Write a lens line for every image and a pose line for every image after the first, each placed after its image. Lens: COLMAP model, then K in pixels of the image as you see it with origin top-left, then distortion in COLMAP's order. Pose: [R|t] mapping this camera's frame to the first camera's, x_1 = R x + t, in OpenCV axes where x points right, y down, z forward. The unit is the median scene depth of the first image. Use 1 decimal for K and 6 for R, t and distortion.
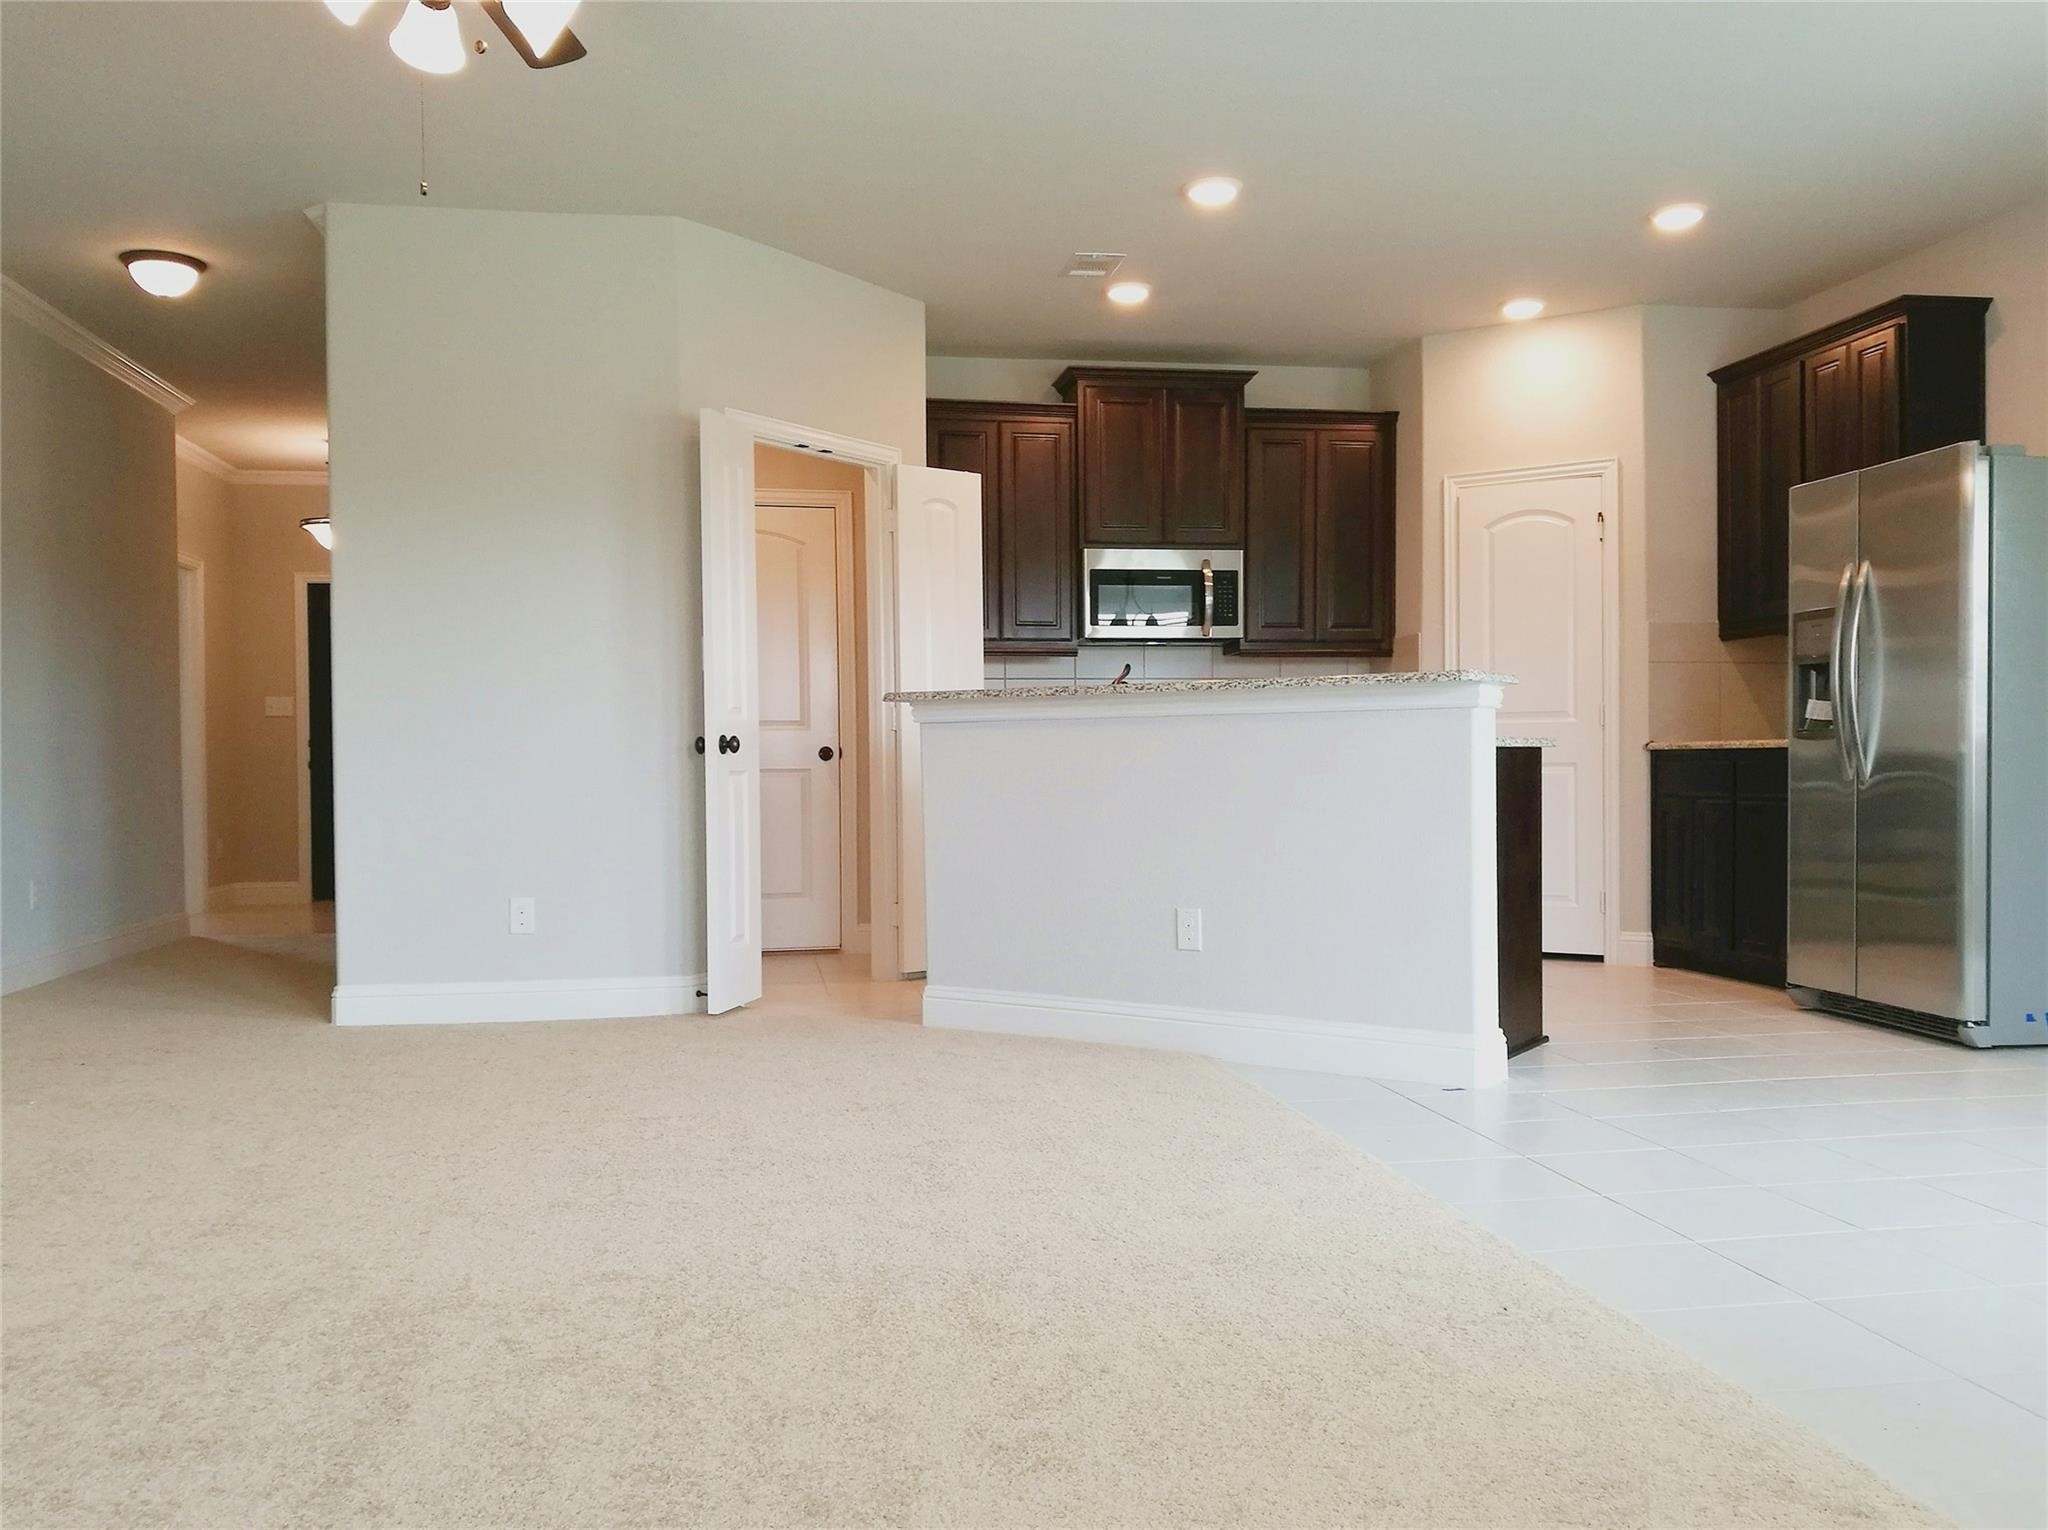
lens RADIAL K [[1579.0, 0, 1024.0], [0, 1579.0, 765.0], [0, 0, 1]] dist [-0.000461, -0.004650]
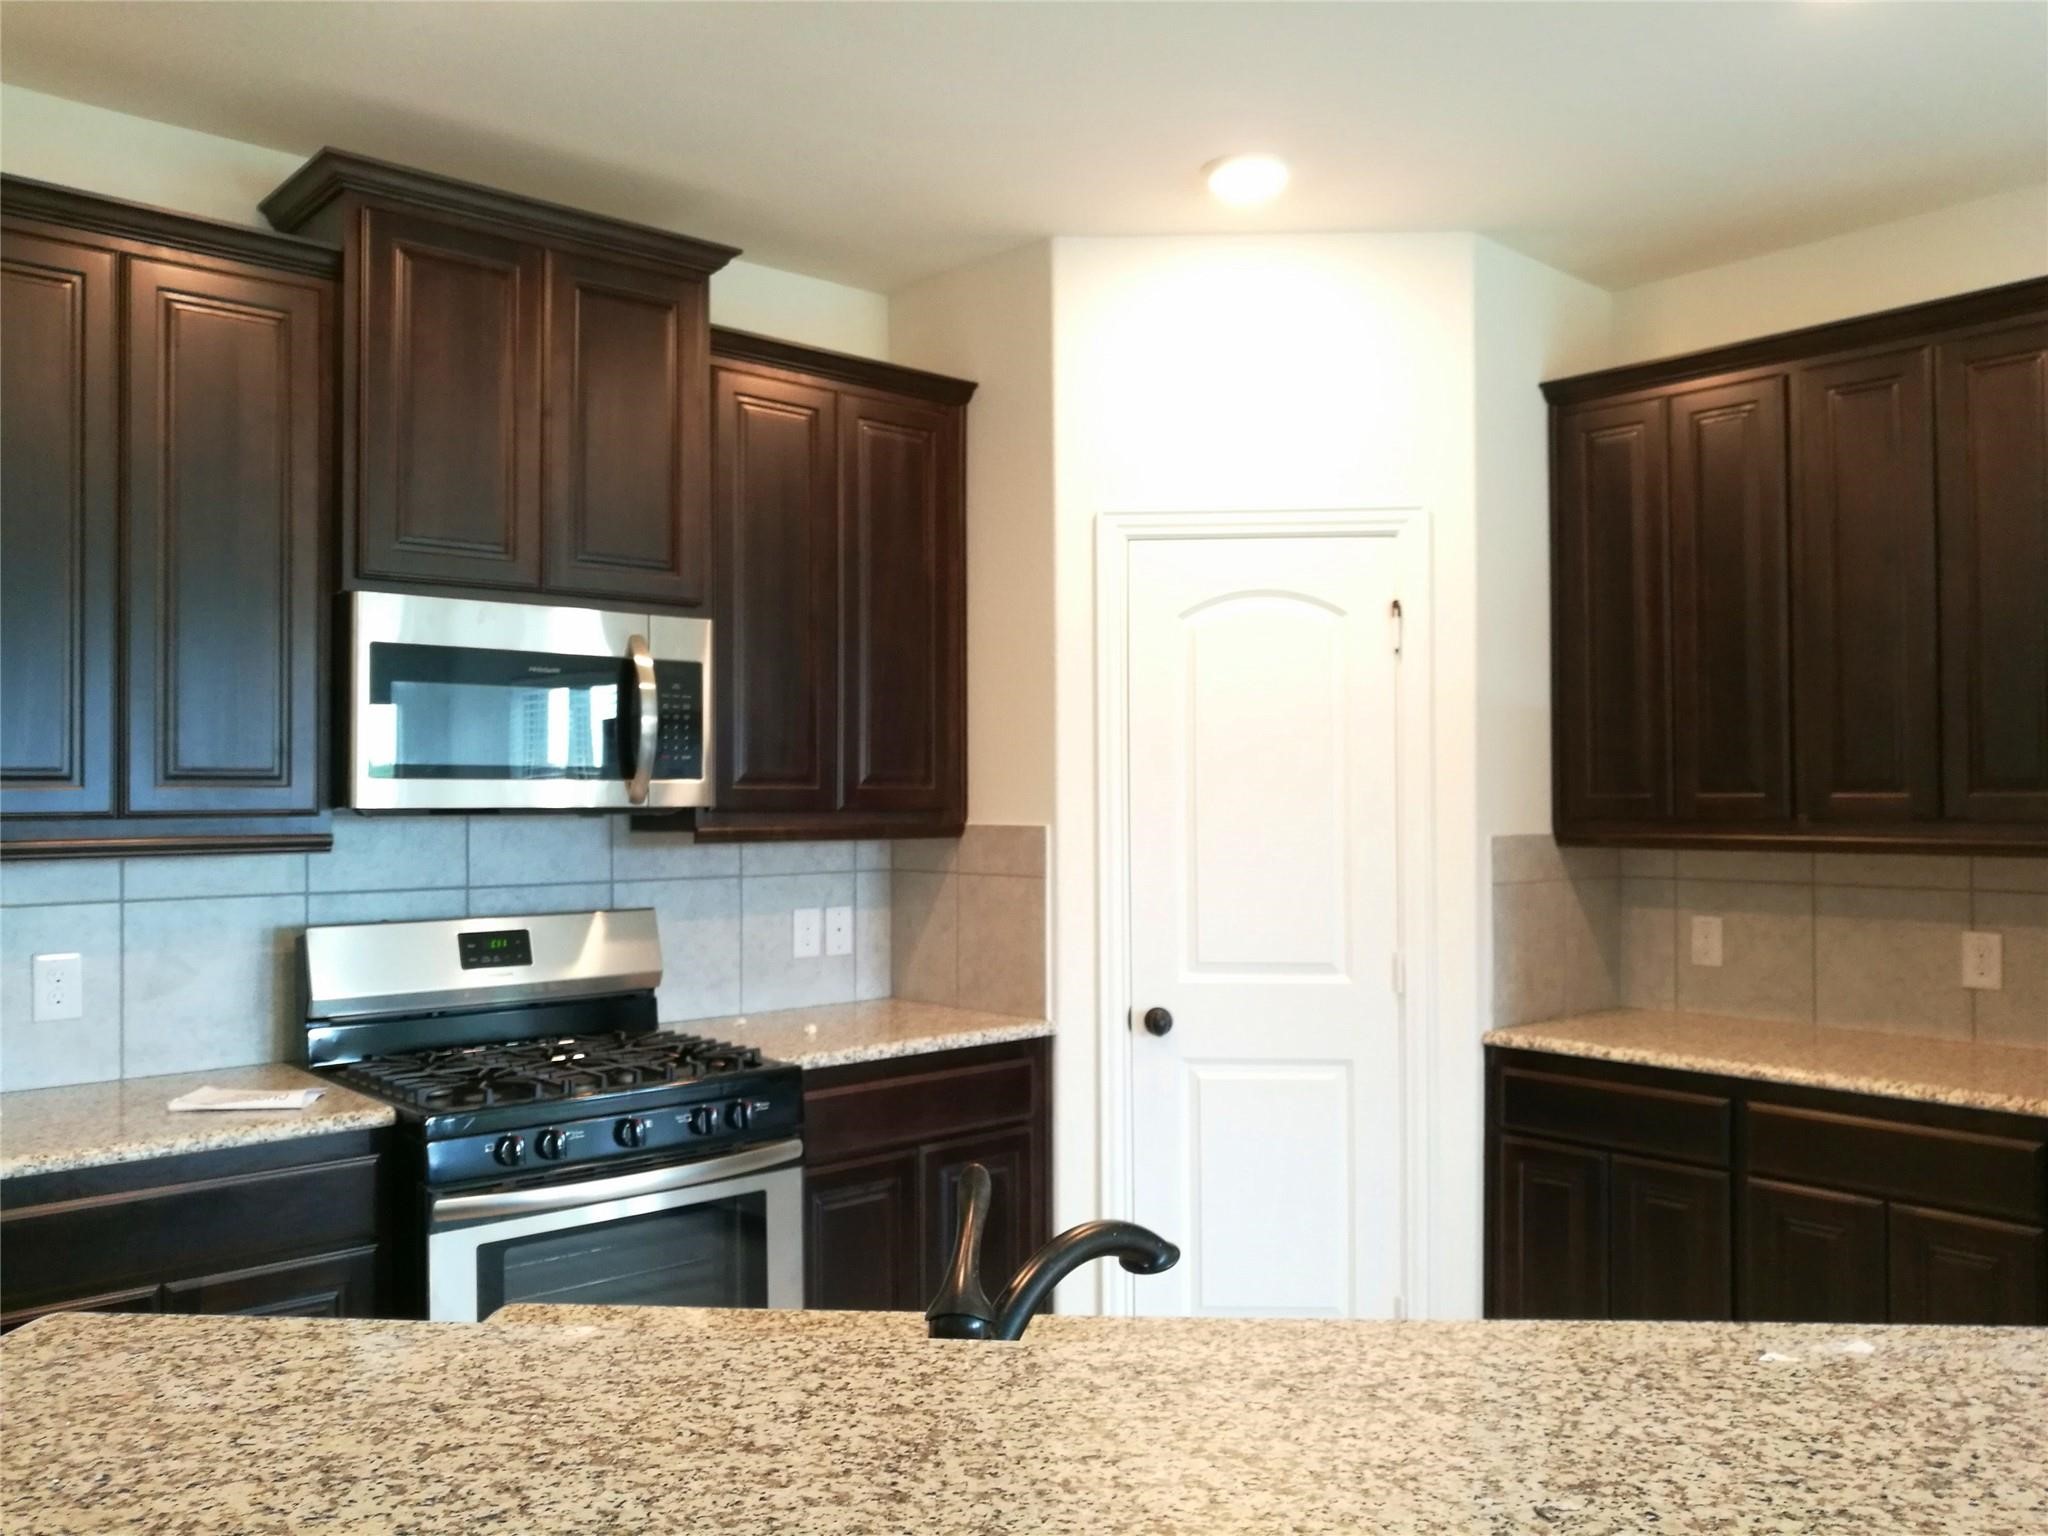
lens RADIAL K [[1579.0, 0, 1024.0], [0, 1579.0, 768.0], [0, 0, 1]] dist [-0.000461, -0.004650]
pose [[0.856574, 0.022200, 0.515546, -0.023675], [-0.003939, 0.999326, -0.036487, -0.075692], [-0.516008, 0.029223, 0.856085, 0.555840]]
